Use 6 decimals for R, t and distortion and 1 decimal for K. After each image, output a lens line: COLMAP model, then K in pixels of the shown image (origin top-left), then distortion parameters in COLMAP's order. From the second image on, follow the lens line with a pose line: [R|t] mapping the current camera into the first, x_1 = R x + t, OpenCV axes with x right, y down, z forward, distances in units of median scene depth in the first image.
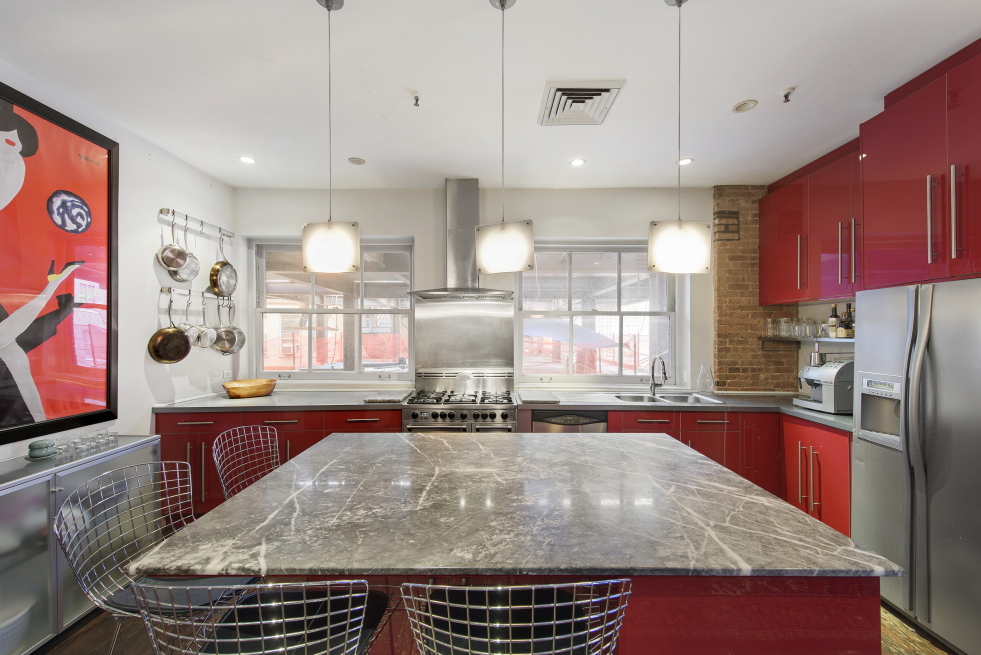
lens RADIAL K [[405.5, 0, 488.1], [0, 405.5, 332.9], [0, 0, 1]] dist [0.001274, 0.000364]
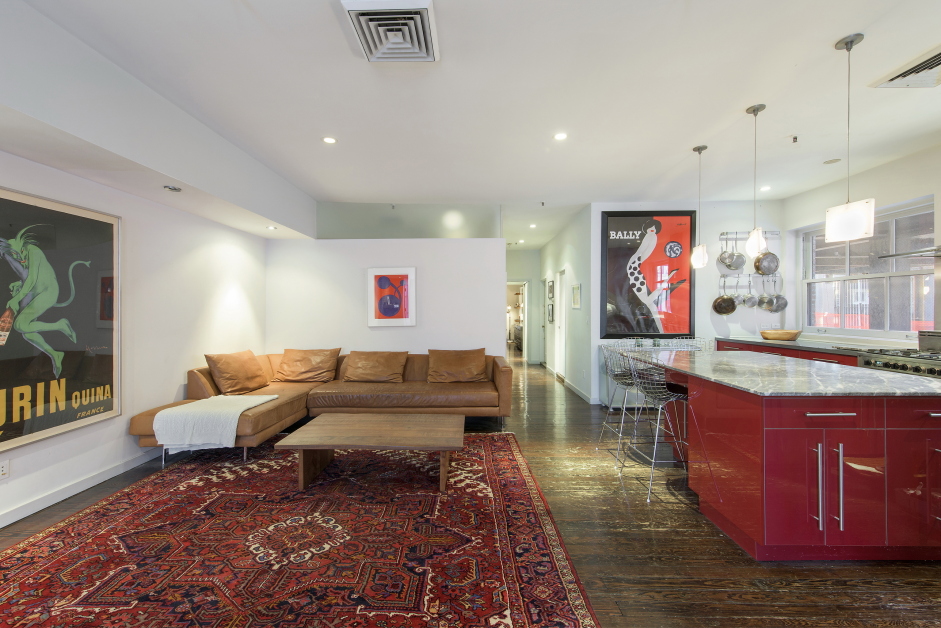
lens RADIAL K [[388.9, 0, 468.4], [0, 388.9, 310.8], [0, 0, 1]] dist [0.001274, 0.000364]
pose [[-0.003740, 0.003859, -0.999986, 0.983808], [0.006920, 0.999969, 0.003833, 0.039367], [0.999969, -0.006906, -0.003767, -0.165270]]
